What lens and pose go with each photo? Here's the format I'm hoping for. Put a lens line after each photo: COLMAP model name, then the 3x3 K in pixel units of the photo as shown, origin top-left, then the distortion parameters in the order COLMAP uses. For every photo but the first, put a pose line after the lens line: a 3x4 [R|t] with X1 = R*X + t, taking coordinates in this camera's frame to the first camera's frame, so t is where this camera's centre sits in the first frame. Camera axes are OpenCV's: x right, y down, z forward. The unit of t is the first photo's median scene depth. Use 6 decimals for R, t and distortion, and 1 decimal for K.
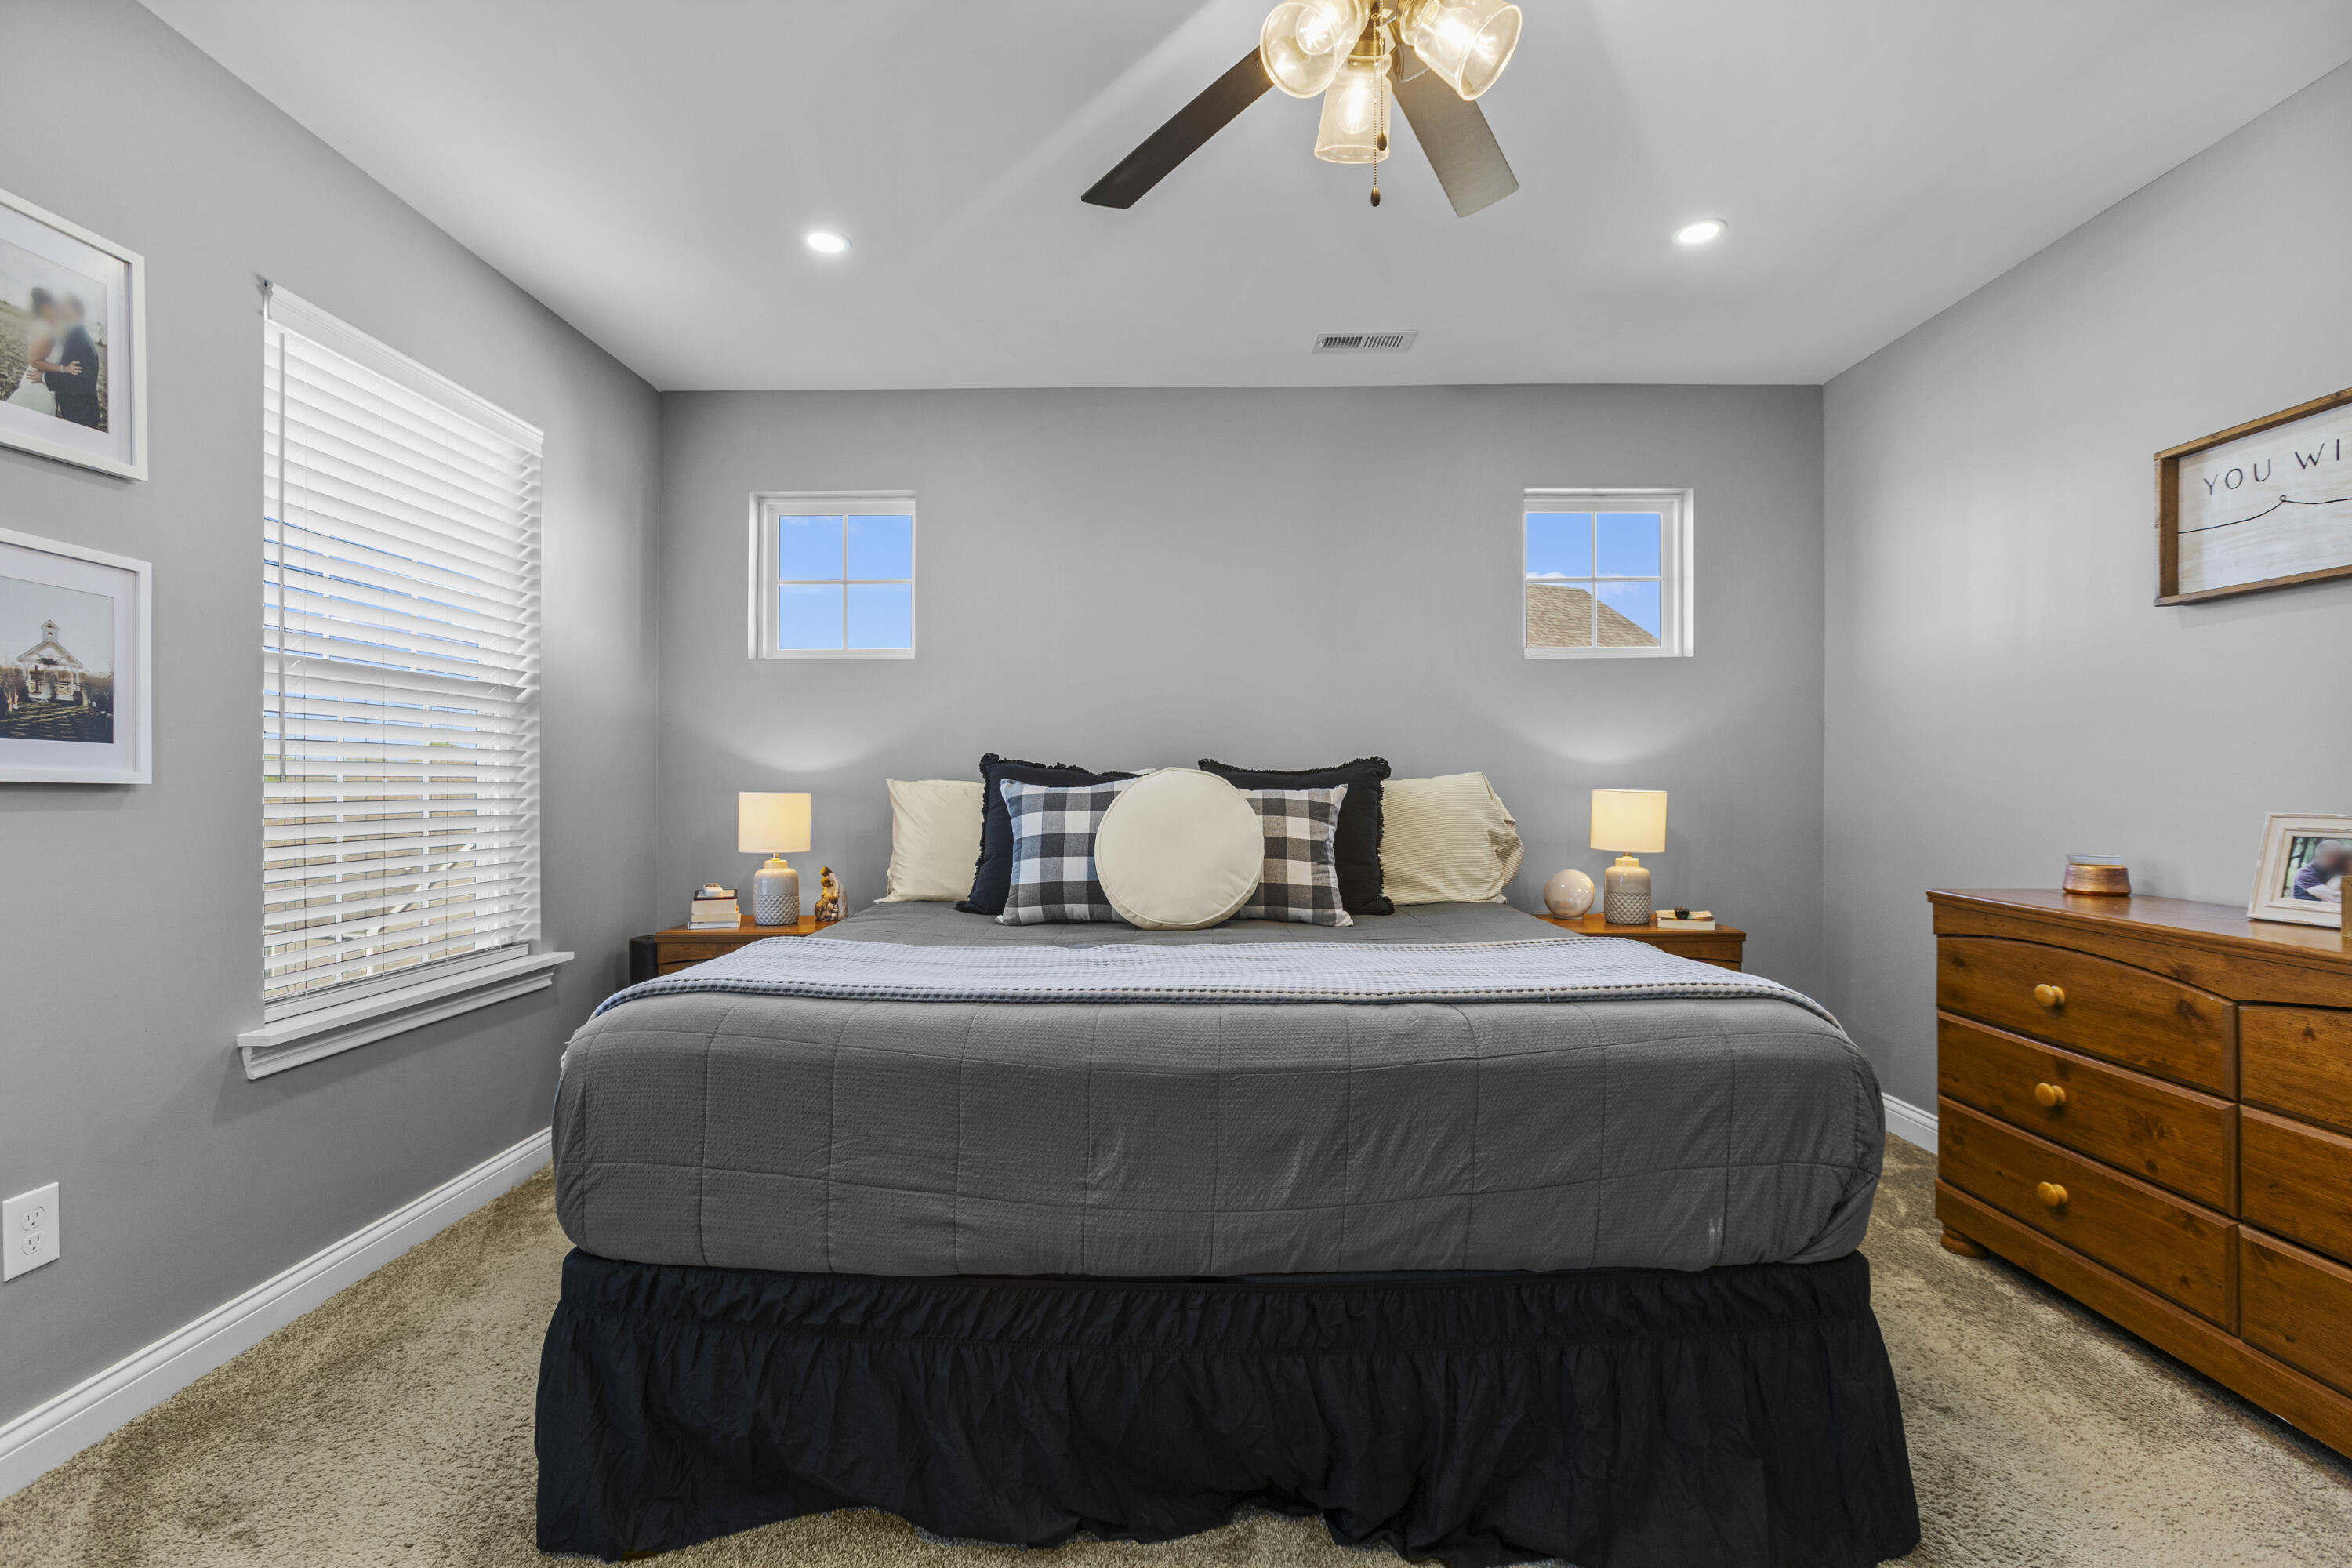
lens RADIAL K [[1038.7, 0, 1180.8], [0, 1038.7, 788.6], [0, 0, 1]] dist [-0.010845, 0.004758]
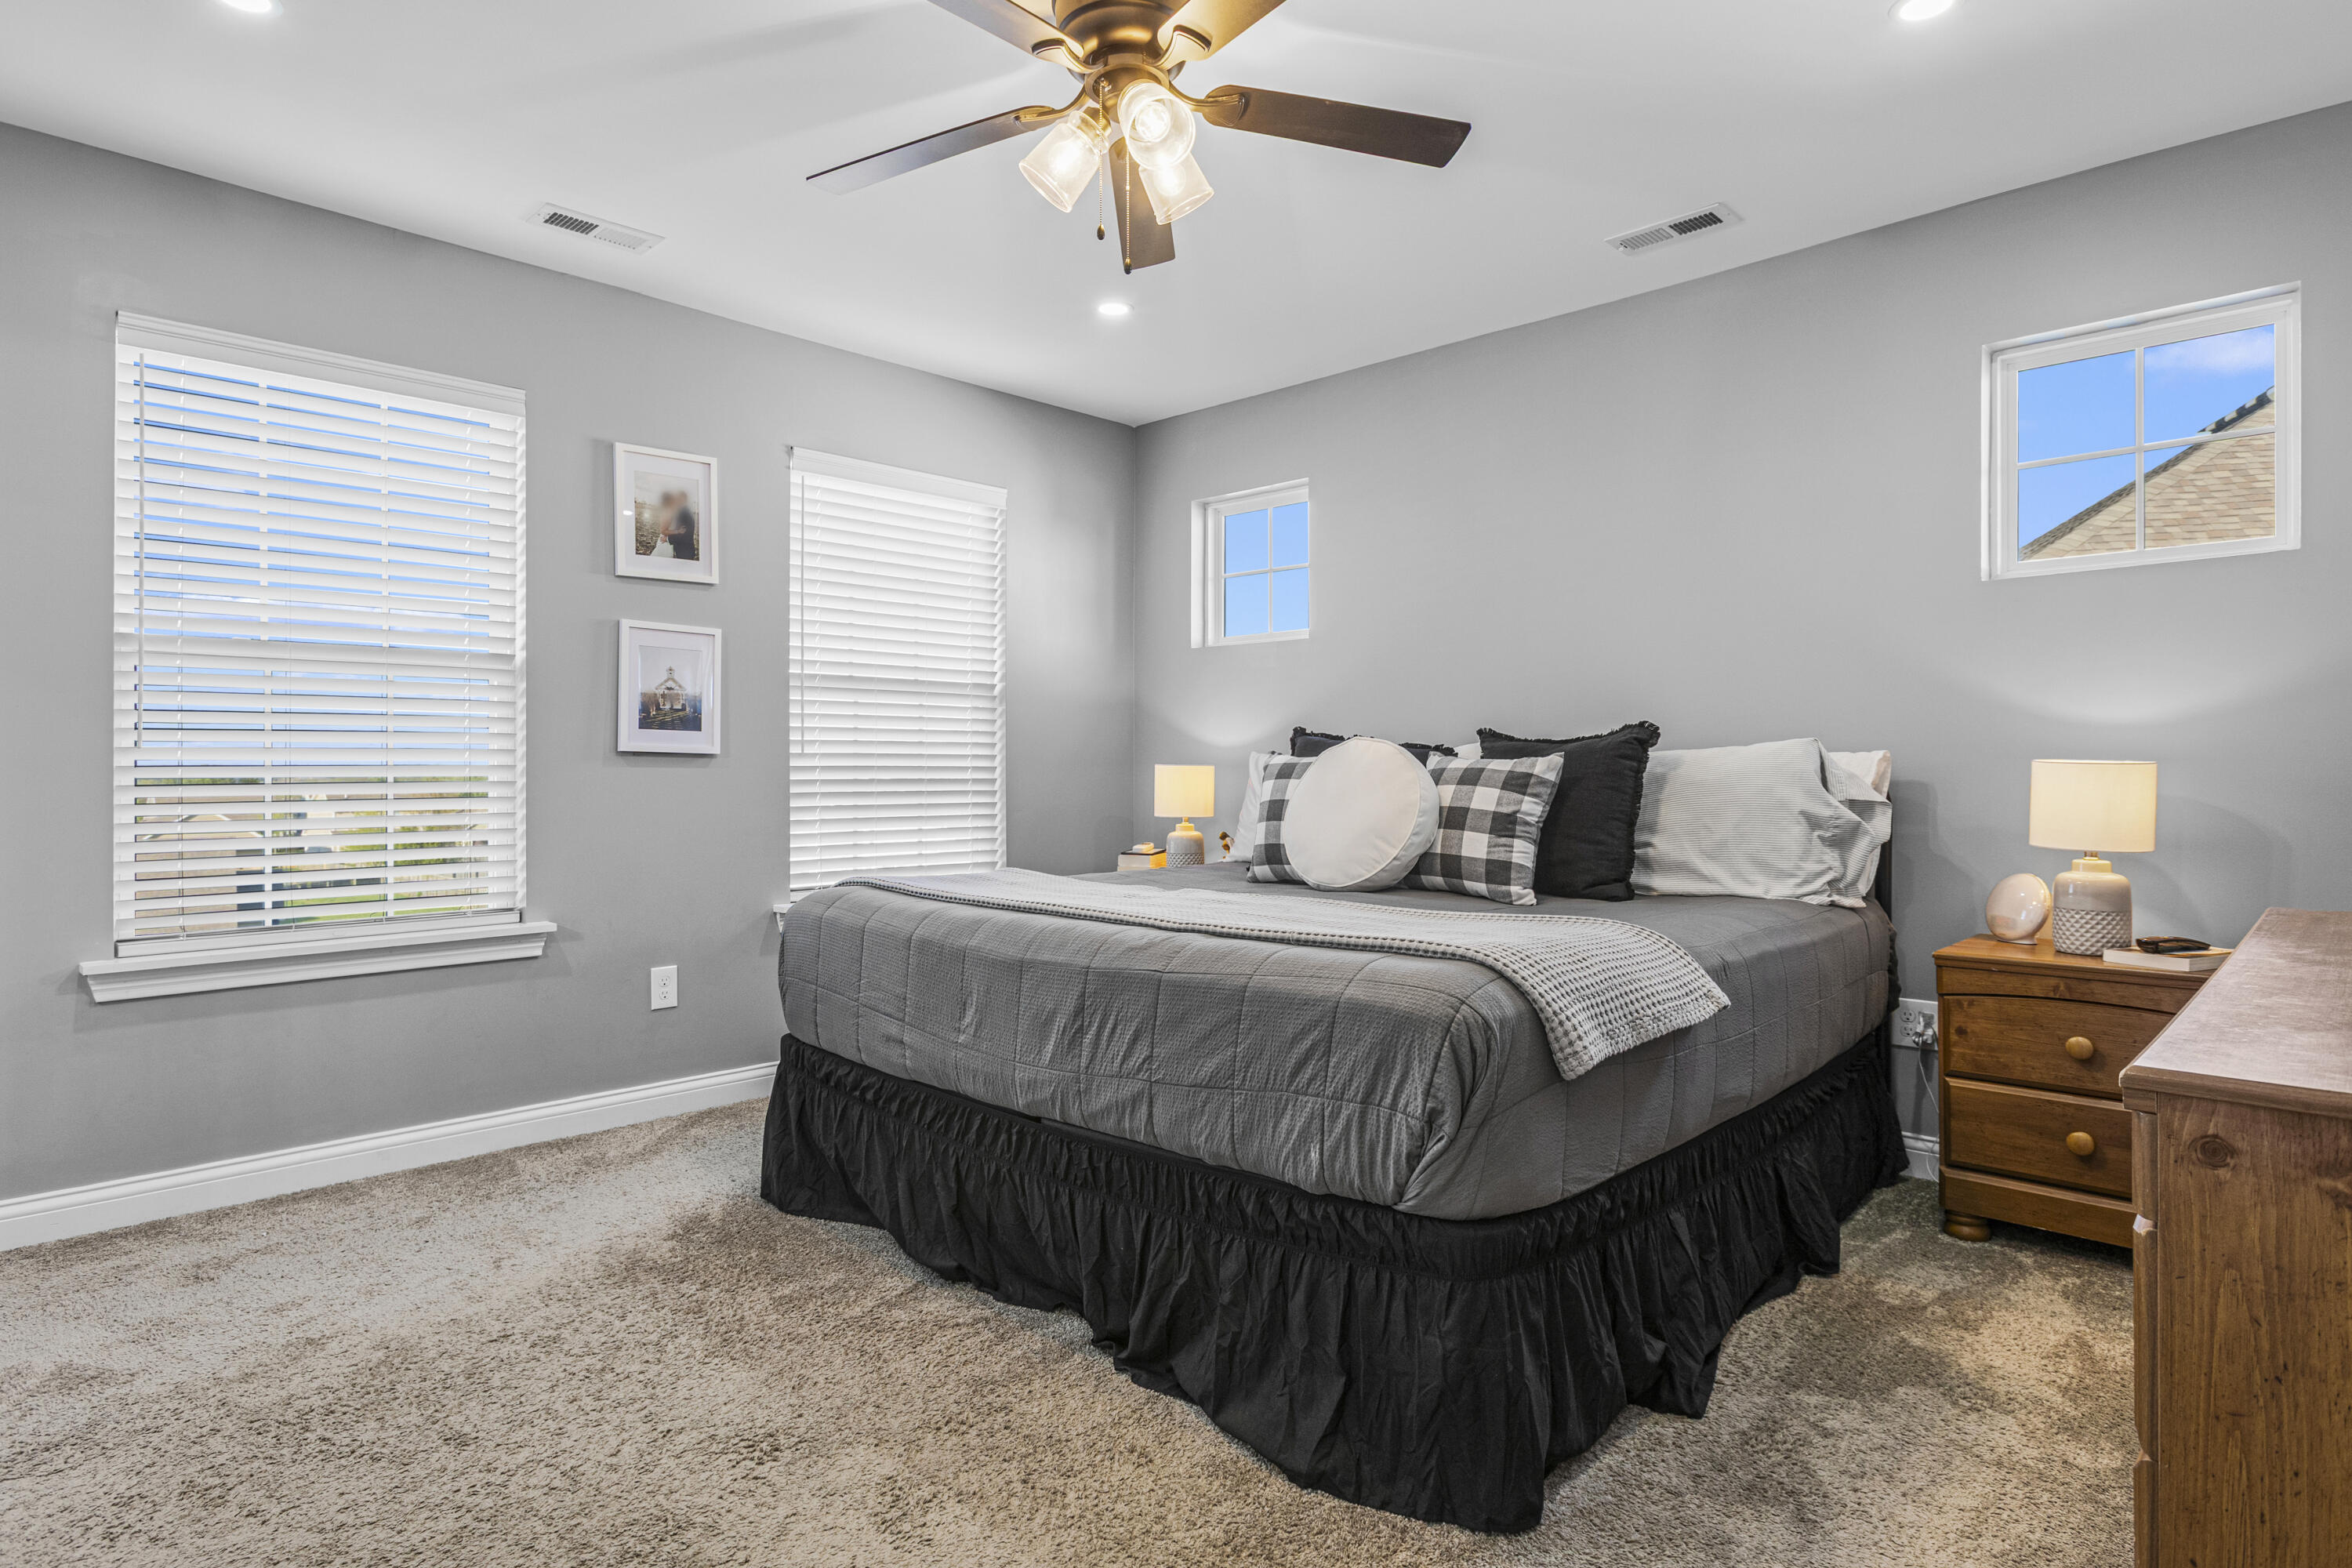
lens RADIAL K [[1276.2, 0, 1197.3], [0, 1276.2, 783.8], [0, 0, 1]] dist [-0.007941, 0.002012]
pose [[0.731623, 0.009015, -0.681650, 0.757280], [-0.004778, 0.999956, 0.008096, 0.017285], [0.681693, -0.002667, 0.731633, -0.030424]]
